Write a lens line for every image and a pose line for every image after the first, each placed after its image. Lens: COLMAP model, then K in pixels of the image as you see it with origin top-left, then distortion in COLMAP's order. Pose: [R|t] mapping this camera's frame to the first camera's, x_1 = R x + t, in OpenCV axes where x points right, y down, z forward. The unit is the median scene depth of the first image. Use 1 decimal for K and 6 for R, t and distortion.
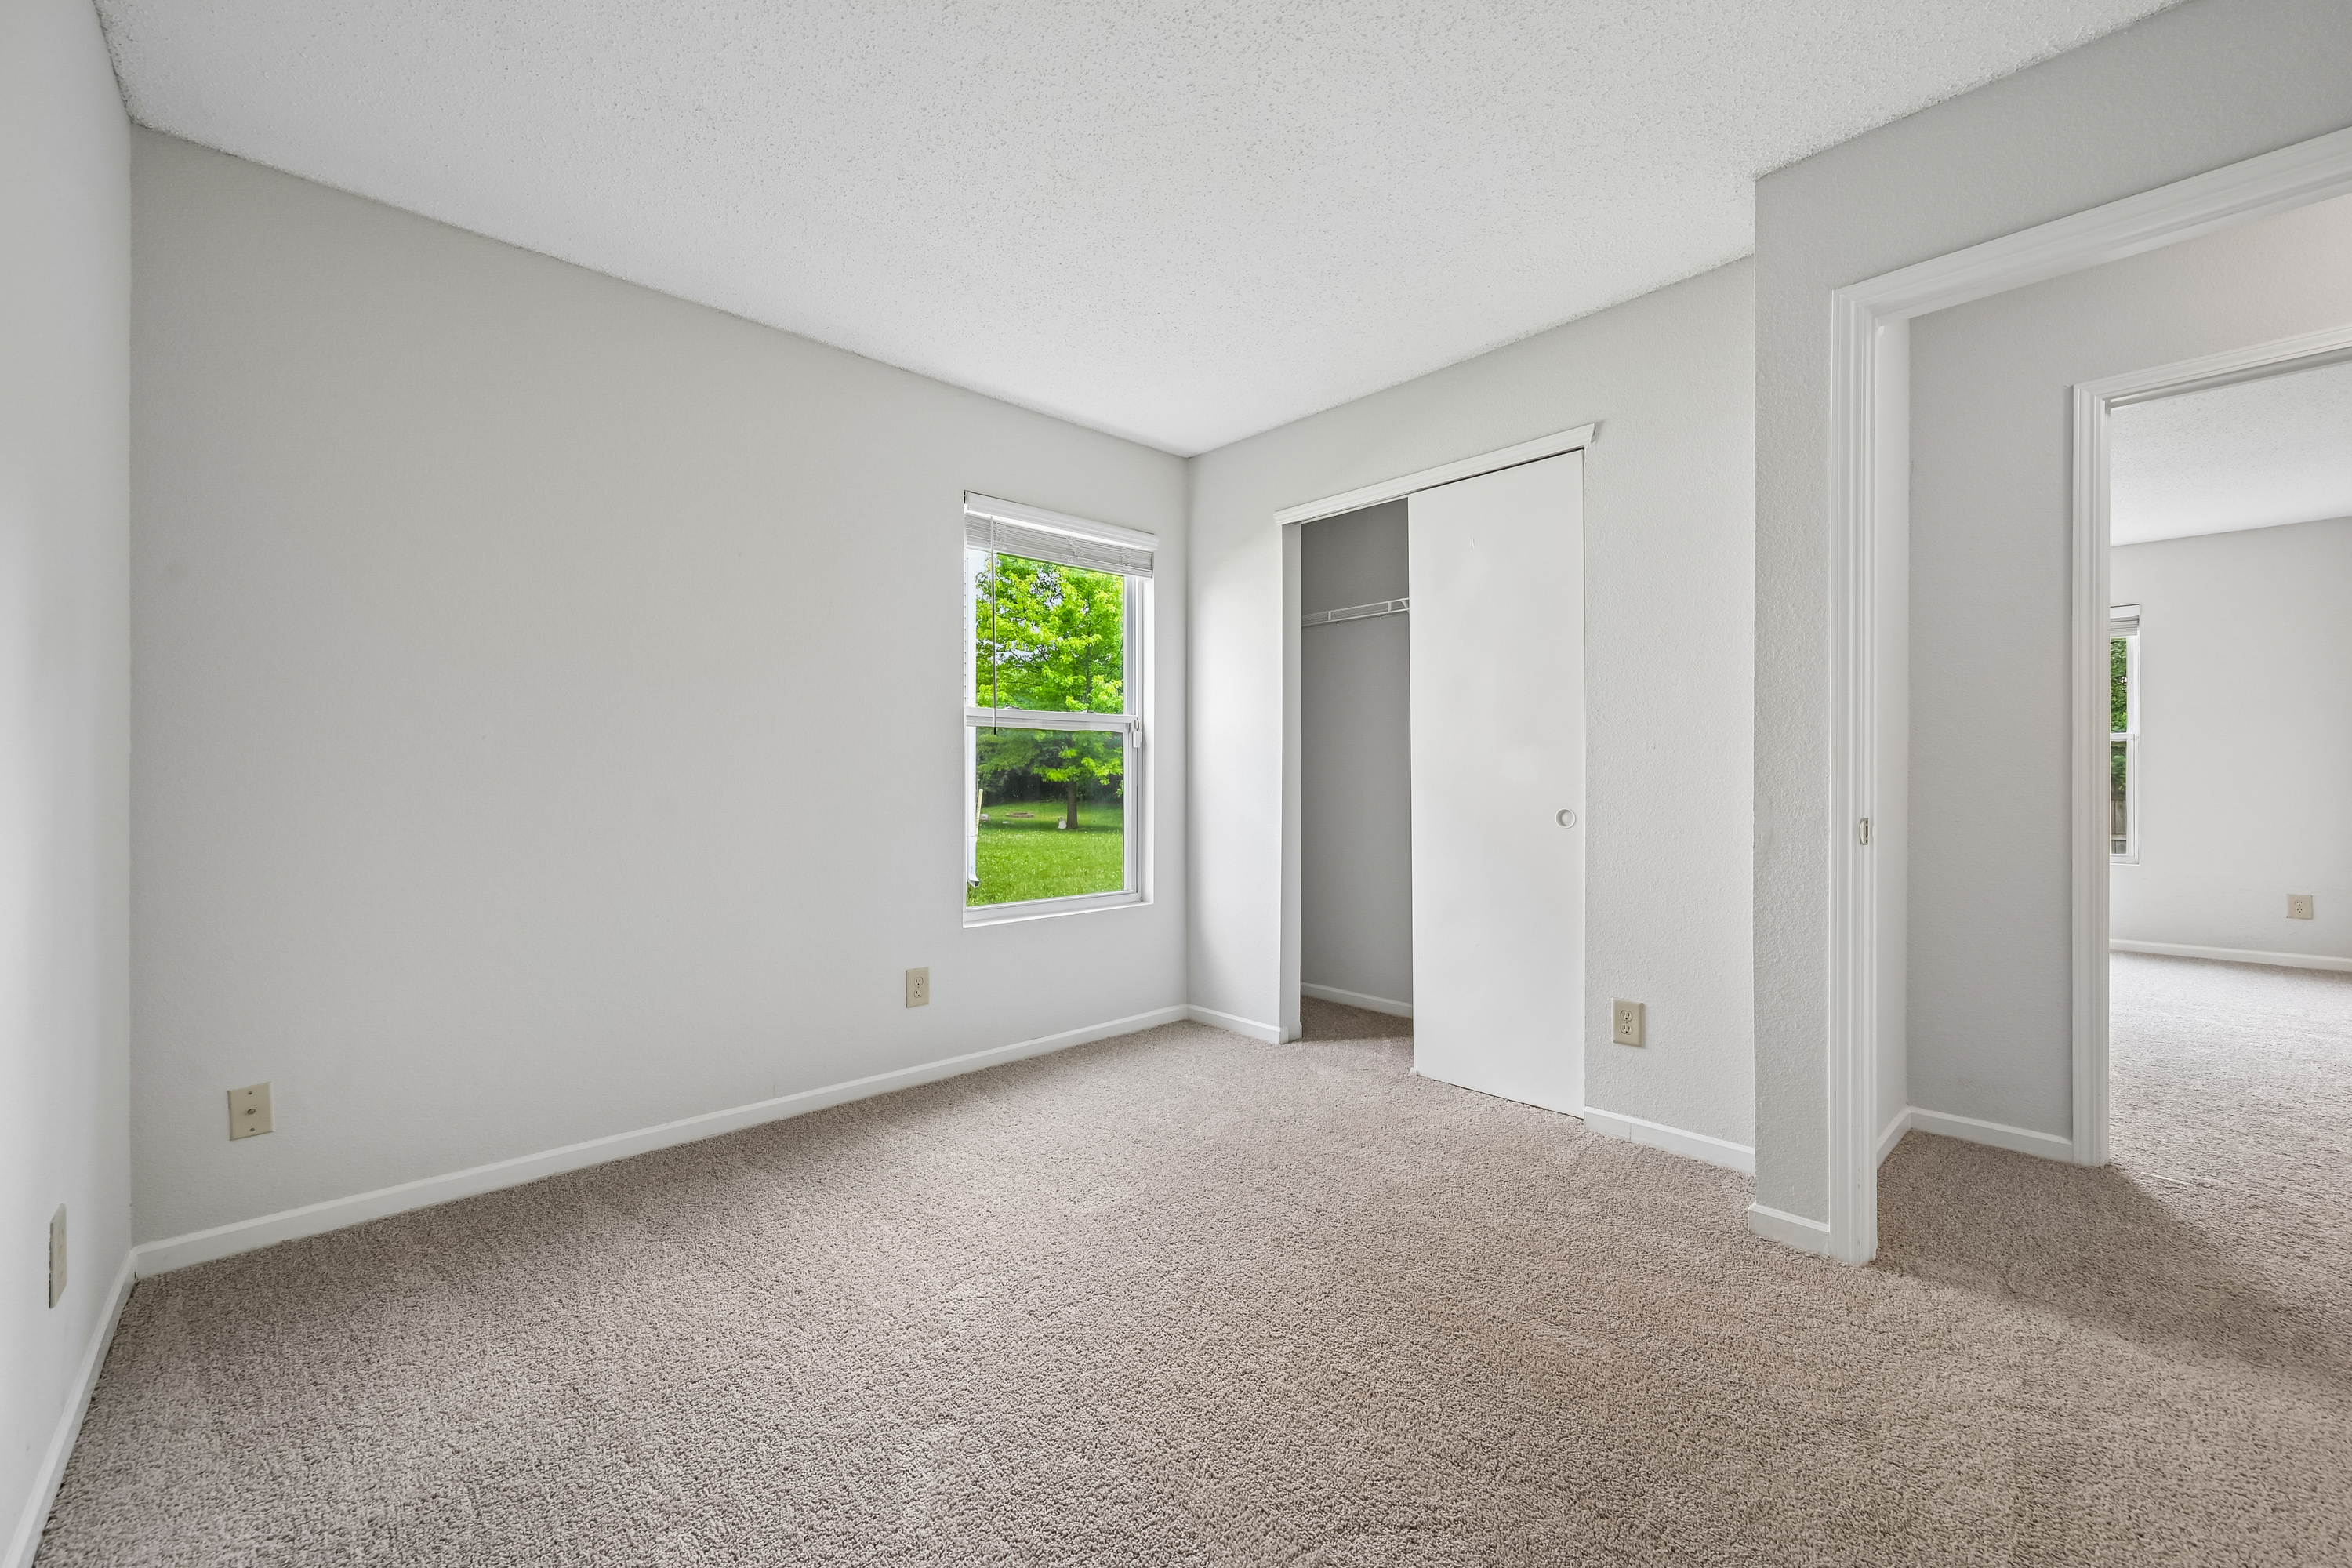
lens RADIAL K [[934.4, 0, 1163.2], [0, 934.4, 773.0], [0, 0, 1]] dist [0.003198, -0.000176]
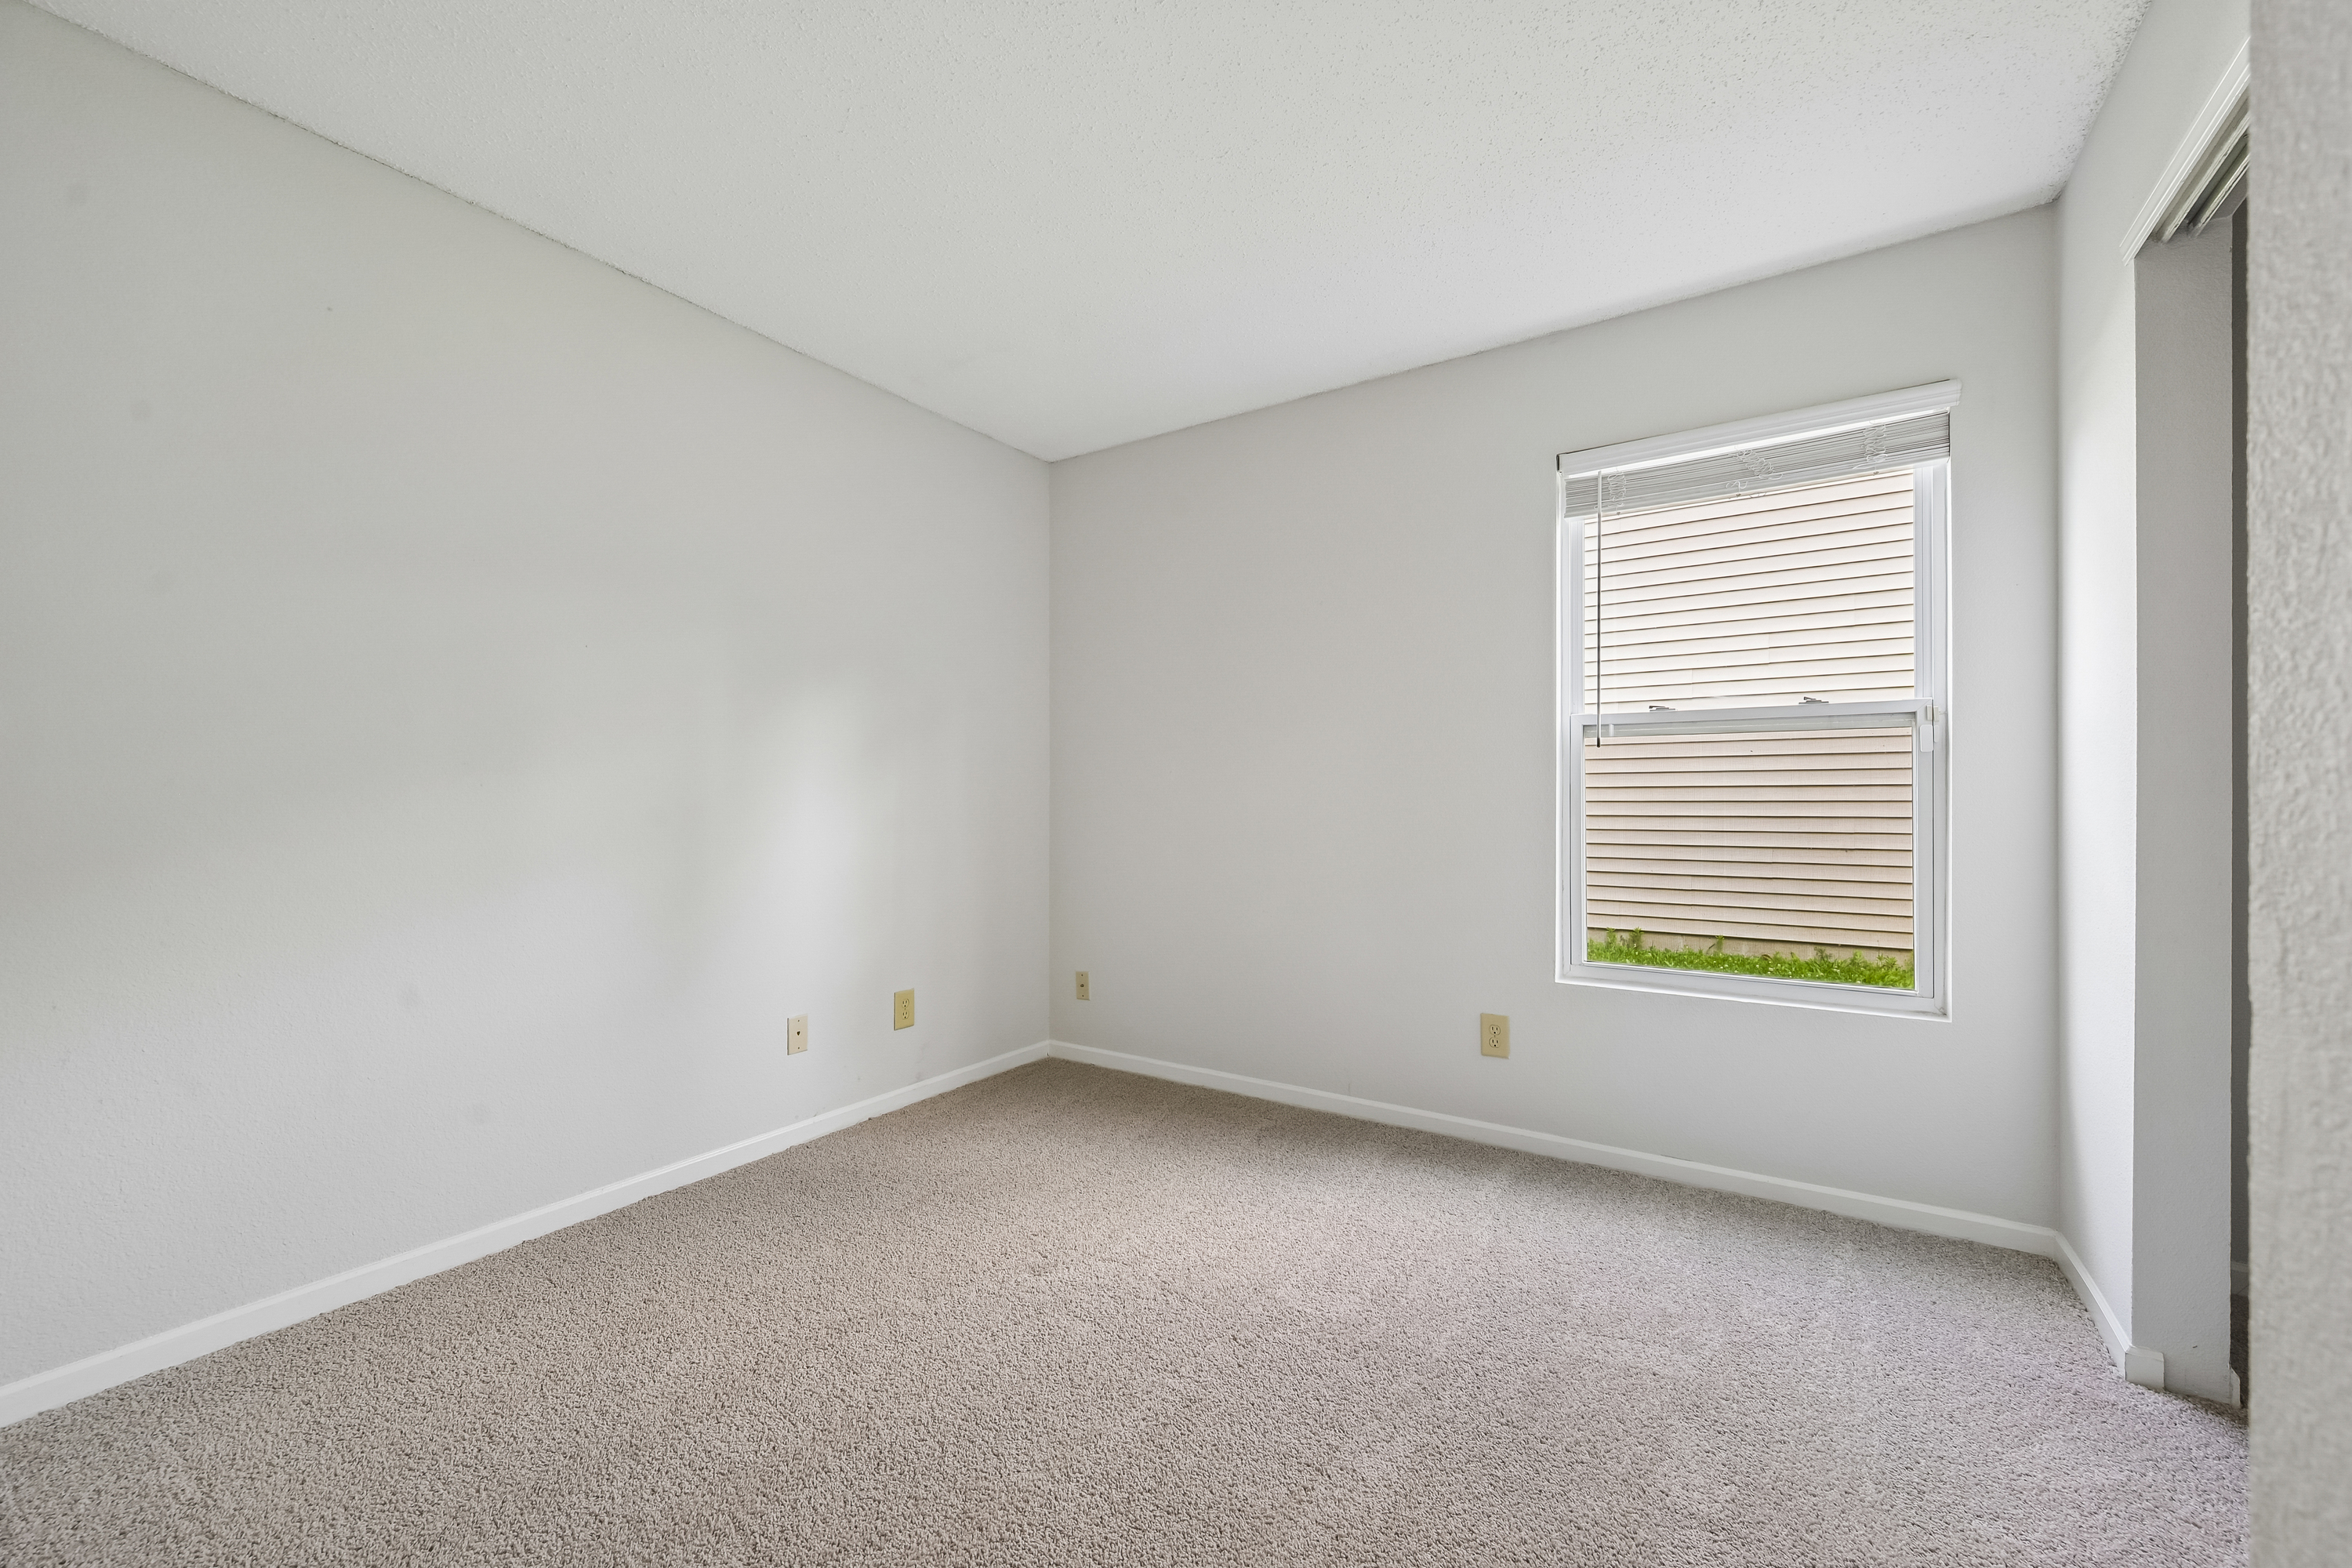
lens RADIAL K [[934.4, 0, 1172.5], [0, 934.4, 790.5], [0, 0, 1]] dist [0.003198, -0.000176]
pose [[0.240316, -0.006712, -0.970672, 0.512812], [0.000835, 0.999977, -0.006708, 0.000762], [0.970694, 0.000801, 0.240316, 0.470779]]
